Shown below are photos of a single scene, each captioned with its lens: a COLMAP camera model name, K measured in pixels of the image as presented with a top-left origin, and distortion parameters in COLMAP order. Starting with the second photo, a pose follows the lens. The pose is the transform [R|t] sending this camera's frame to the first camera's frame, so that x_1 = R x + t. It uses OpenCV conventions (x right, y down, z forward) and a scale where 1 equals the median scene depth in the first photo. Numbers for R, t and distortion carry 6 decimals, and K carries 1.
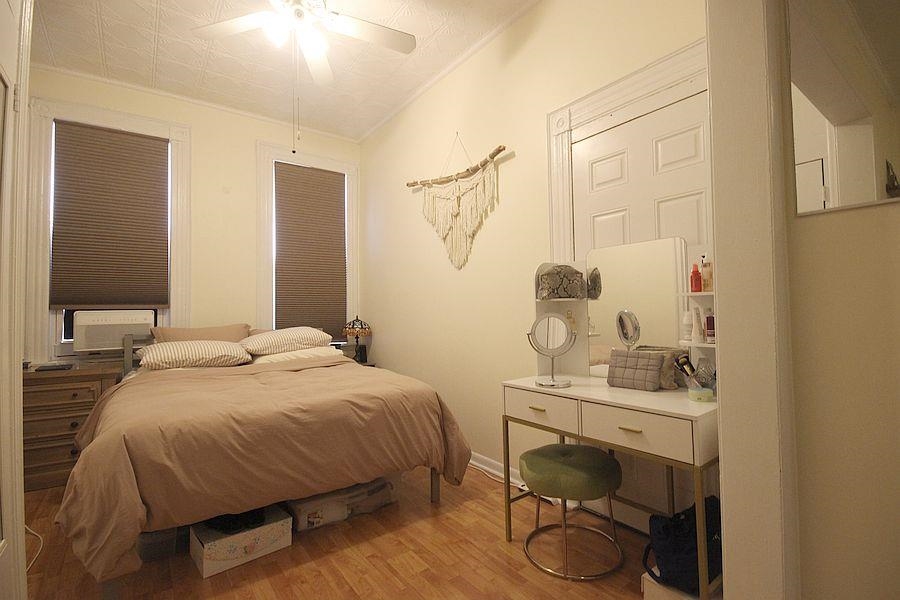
lens RADIAL K [[417.1, 0, 460.0], [0, 417.1, 301.0], [0, 0, 1]] dist [0.010388, 0.000089]
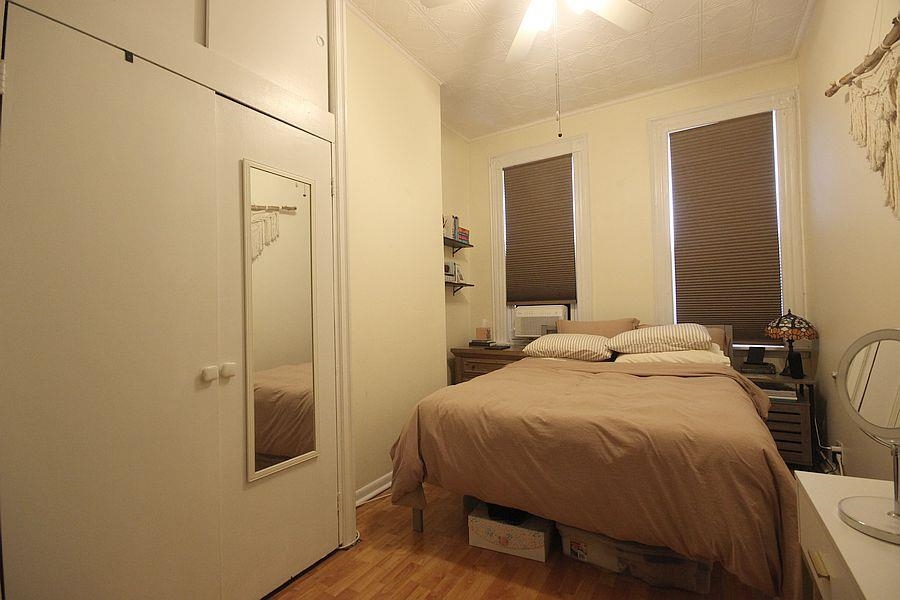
lens RADIAL K [[417.1, 0, 460.0], [0, 417.1, 301.0], [0, 0, 1]] dist [0.010388, 0.000089]
pose [[0.390319, -0.013026, -0.920588, 0.266458], [0.045289, 0.998961, 0.005067, -0.009959], [0.919565, -0.043671, 0.390503, 0.329416]]
